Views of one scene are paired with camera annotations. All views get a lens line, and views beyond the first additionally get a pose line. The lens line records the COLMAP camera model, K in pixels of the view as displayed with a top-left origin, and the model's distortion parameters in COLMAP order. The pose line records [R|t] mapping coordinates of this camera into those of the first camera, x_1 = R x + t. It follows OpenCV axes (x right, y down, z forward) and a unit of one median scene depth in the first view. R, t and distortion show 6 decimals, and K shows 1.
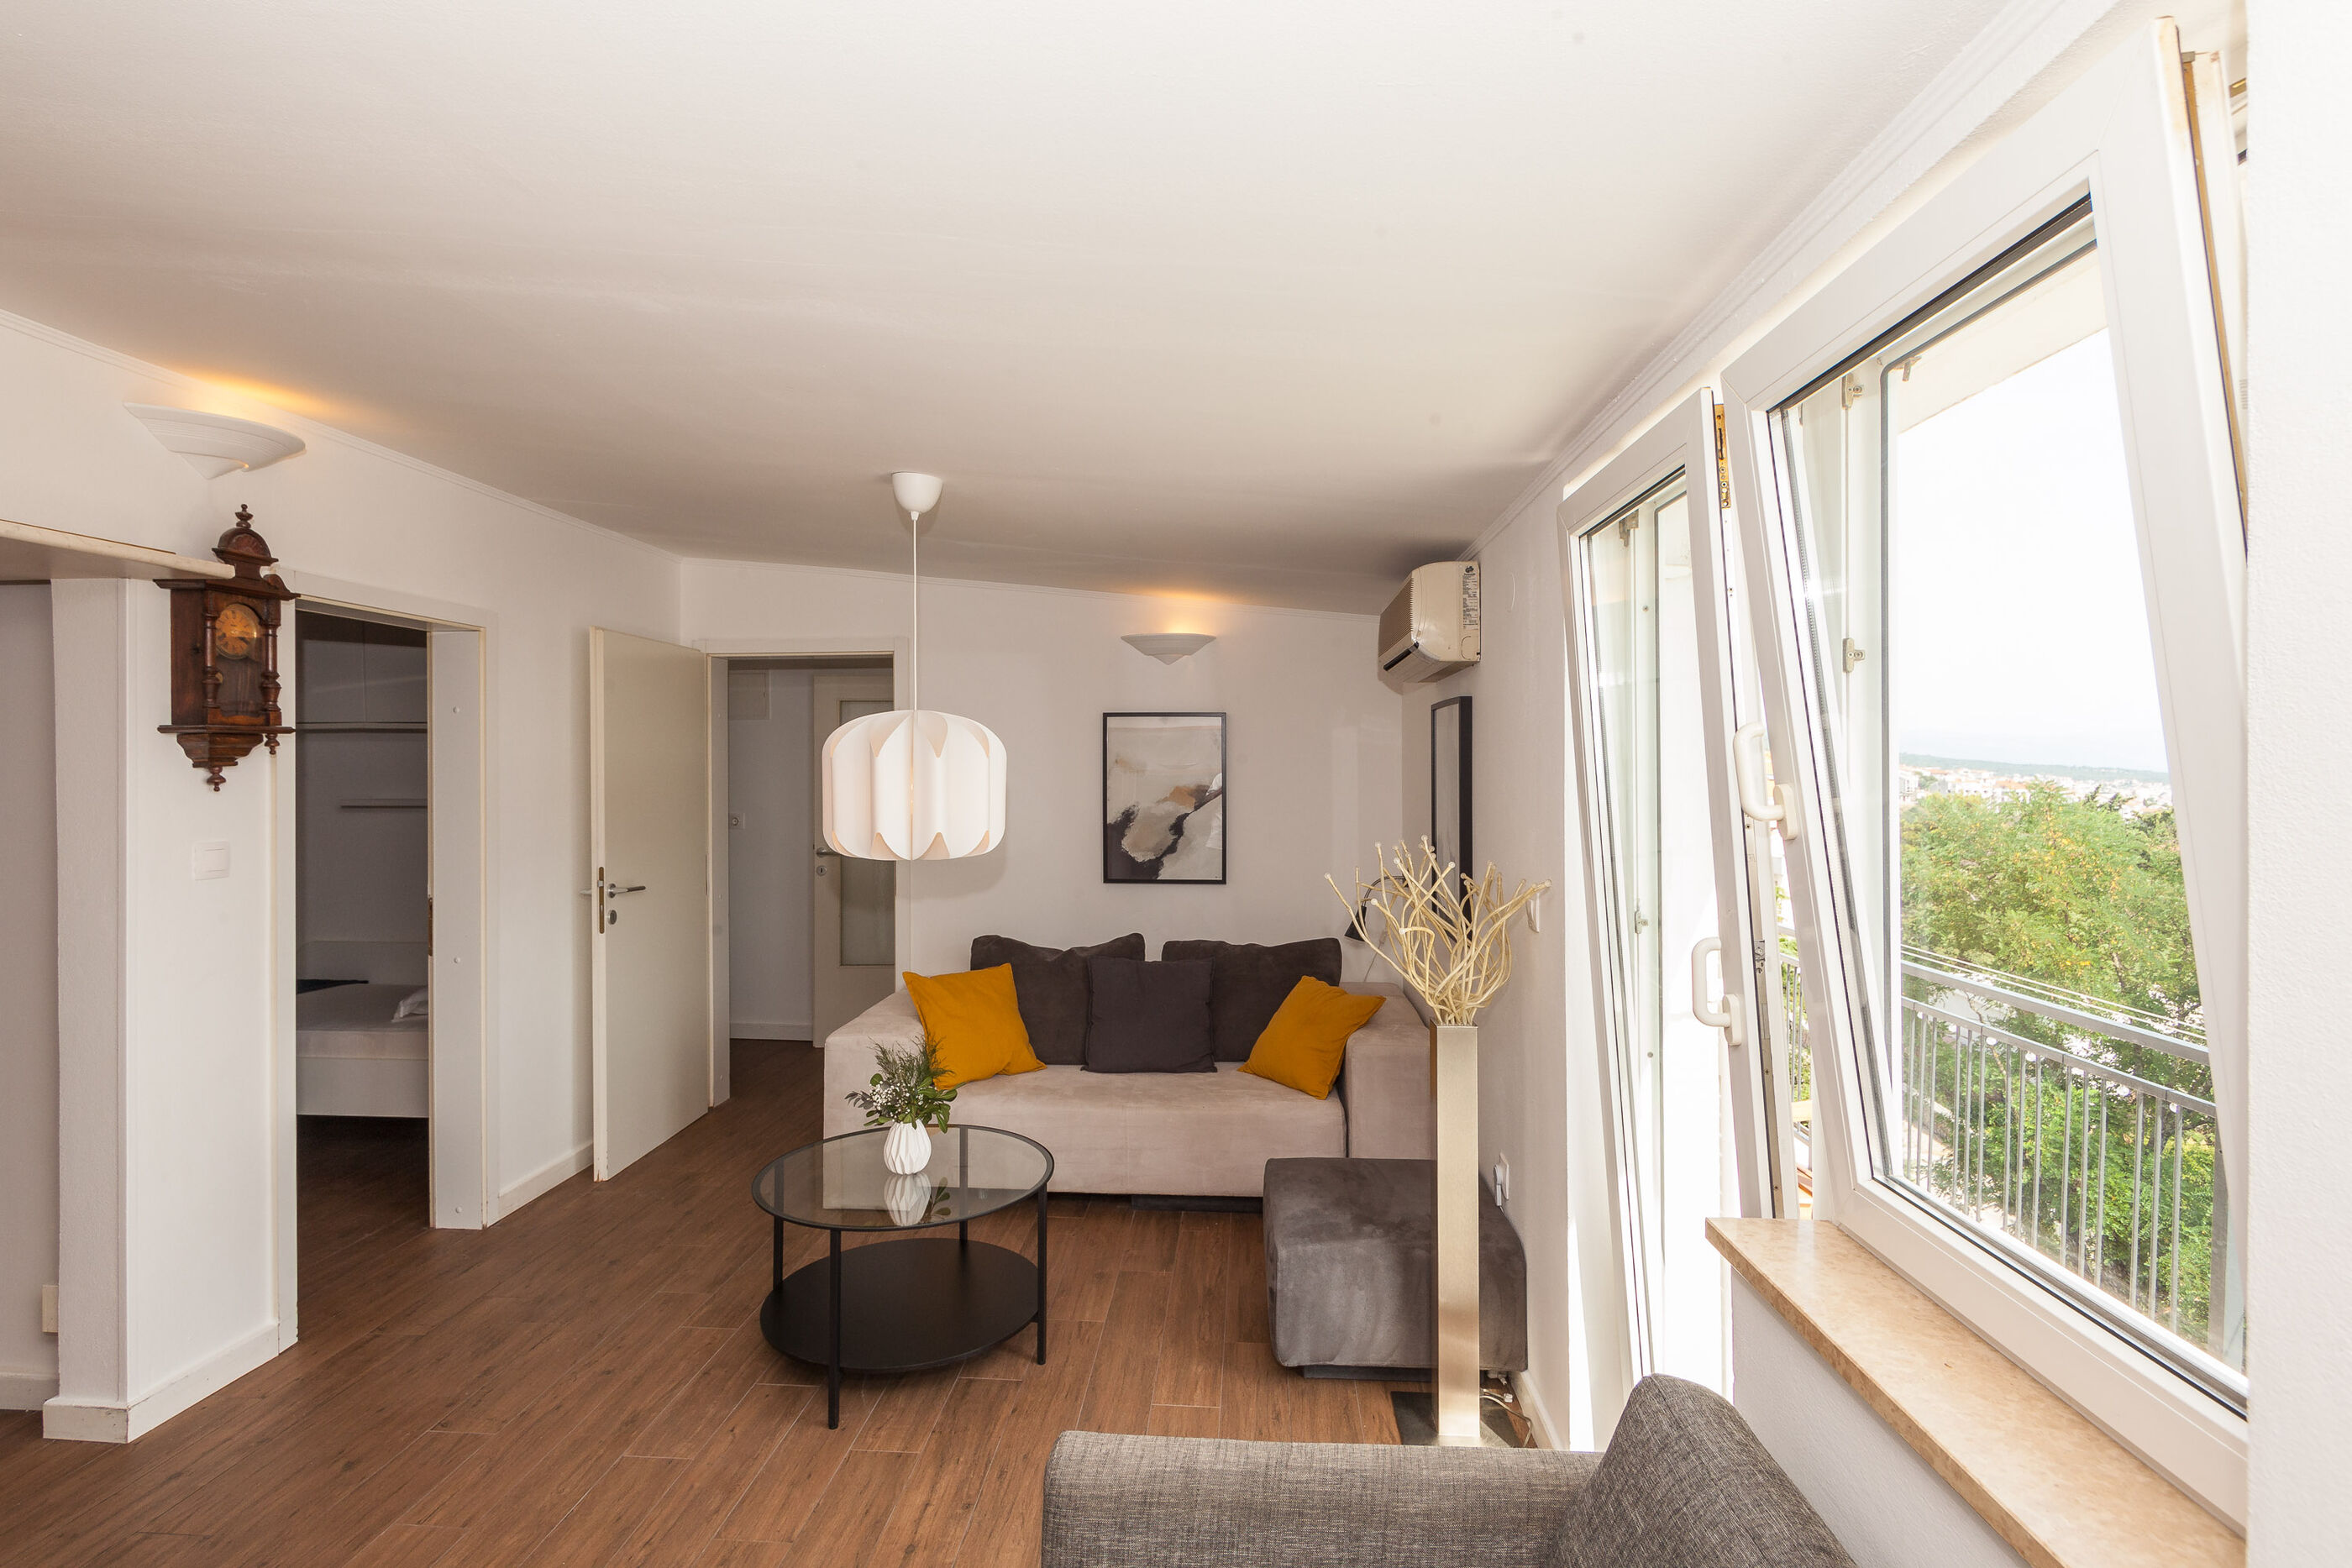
lens RADIAL K [[1134.4, 0, 1162.5], [0, 1134.4, 784.8], [0, 0, 1]] dist [0.004767, -0.007464]
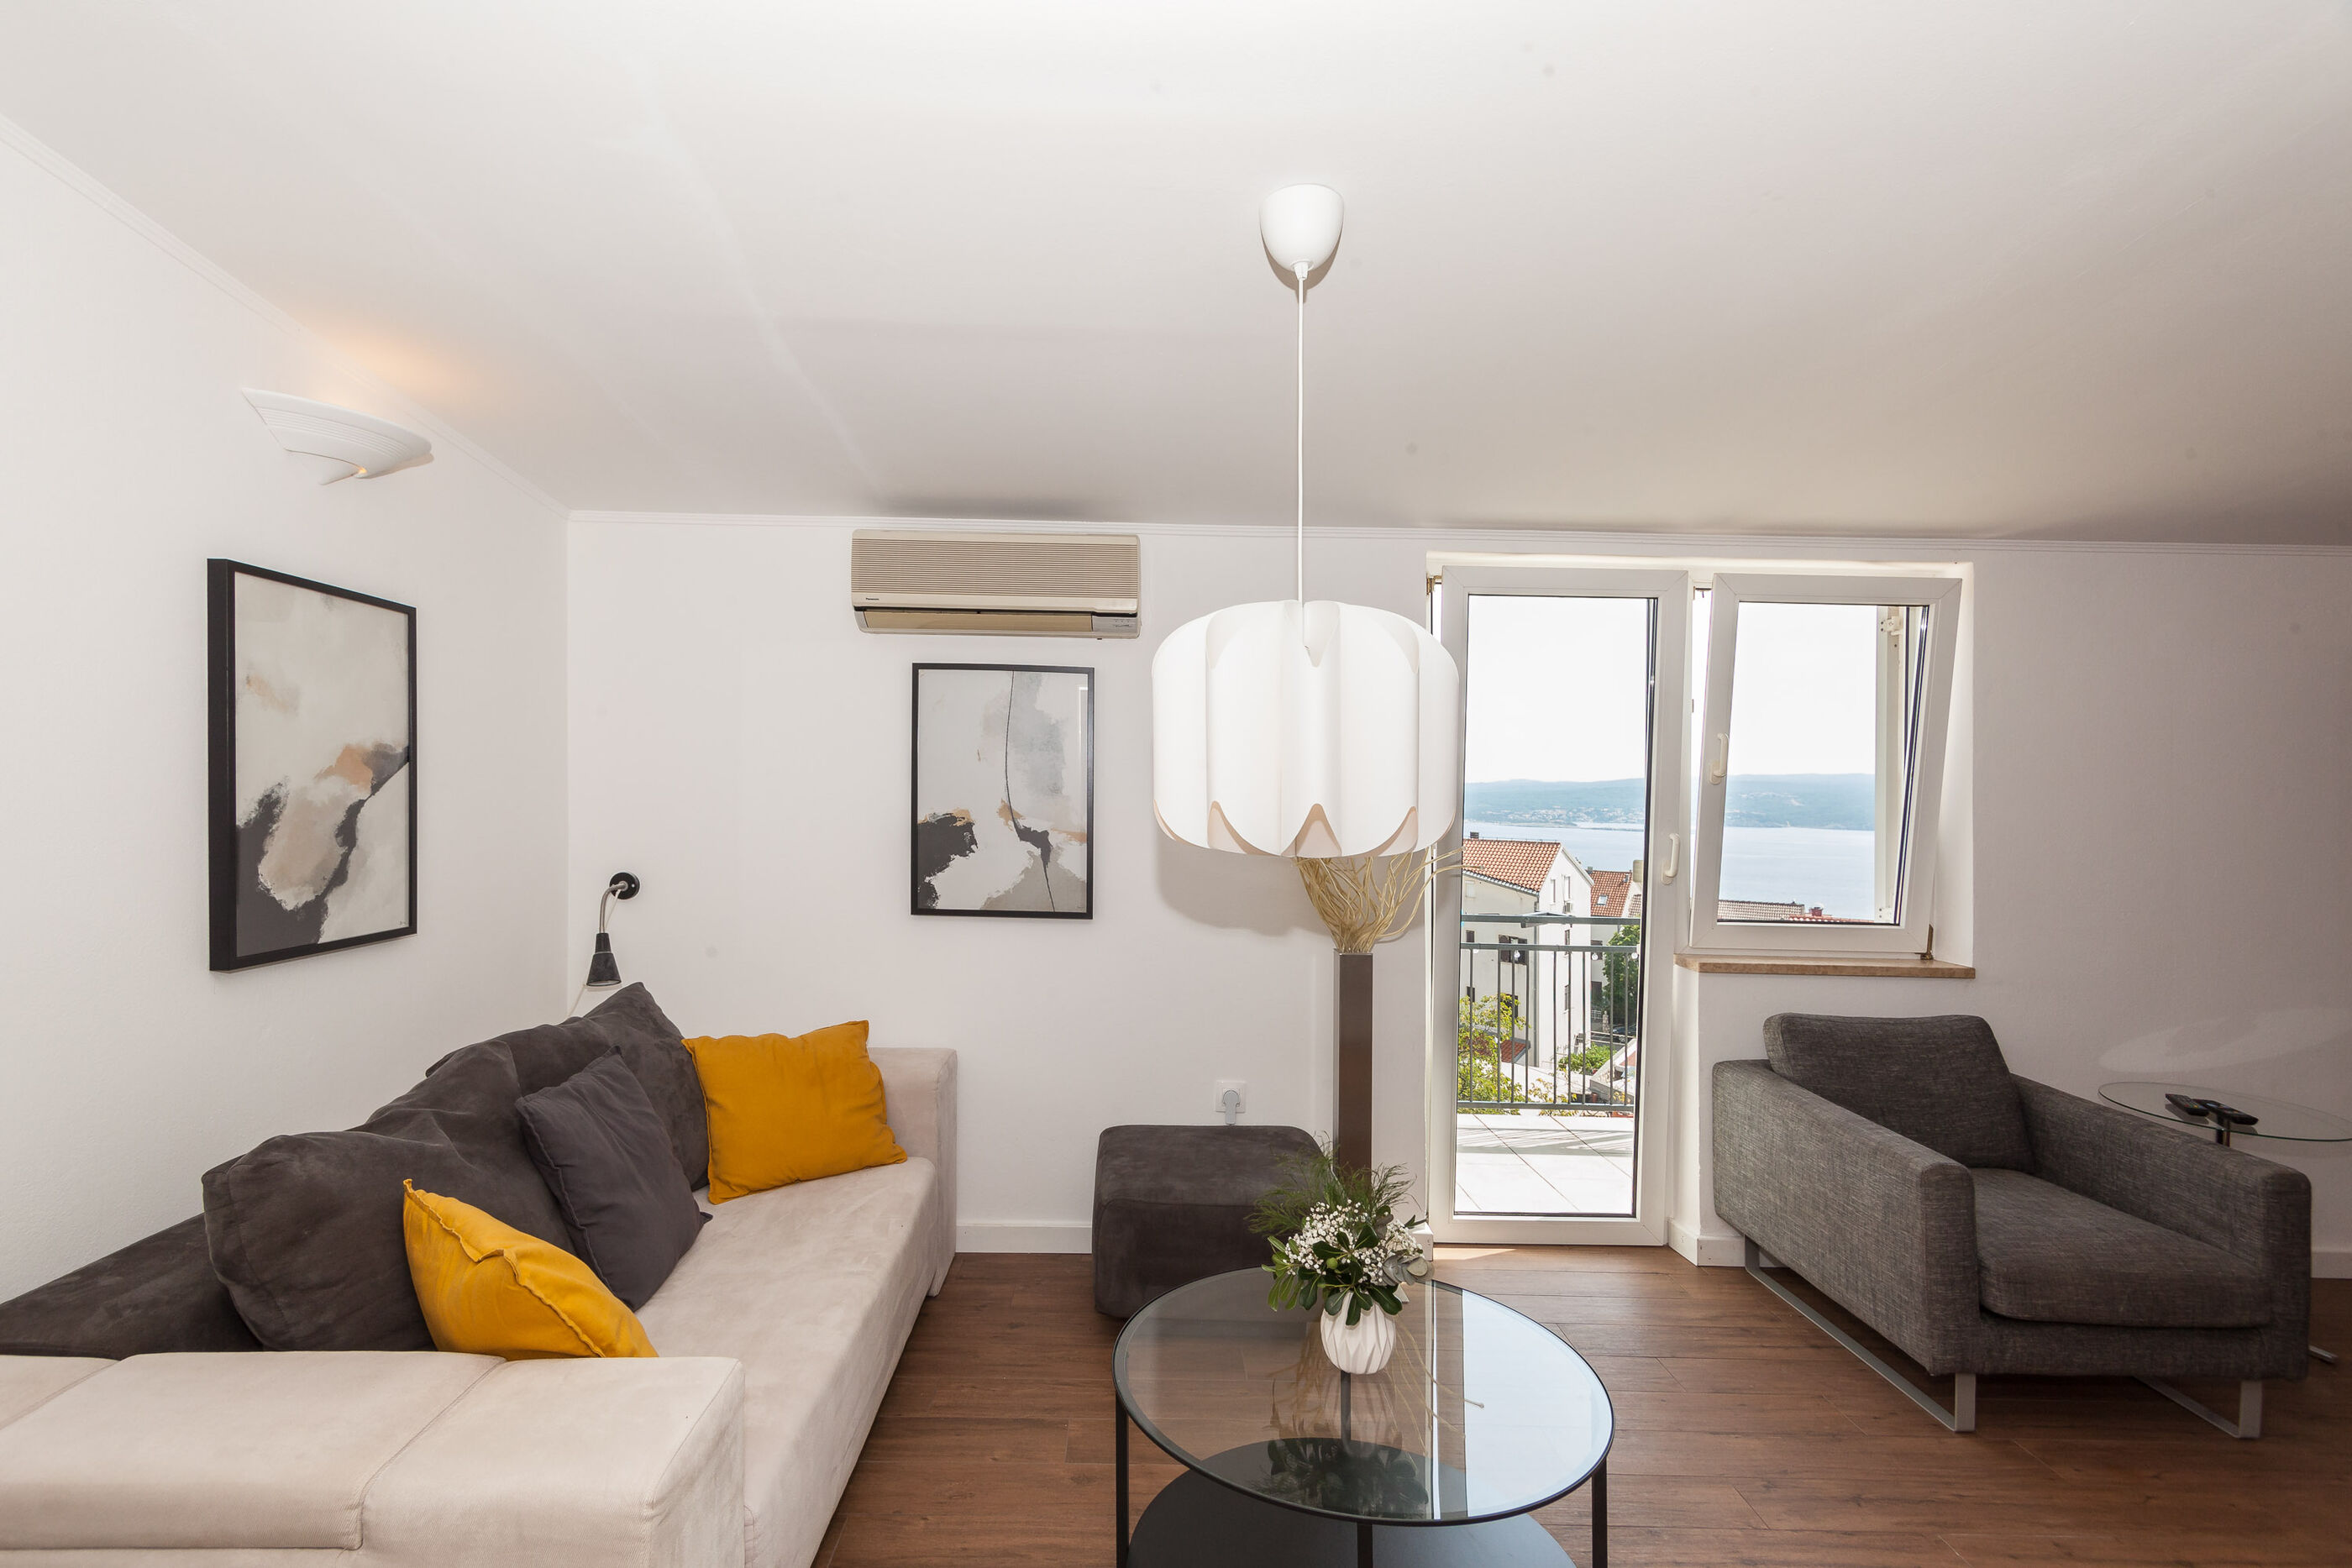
lens RADIAL K [[1134.4, 0, 1162.5], [0, 1134.4, 784.8], [0, 0, 1]] dist [0.004767, -0.007464]
pose [[-0.076426, 0.000511, 0.997075, -0.781417], [-0.003971, 0.999992, -0.000817, 0.027573], [-0.997067, -0.004021, -0.076424, 1.091112]]
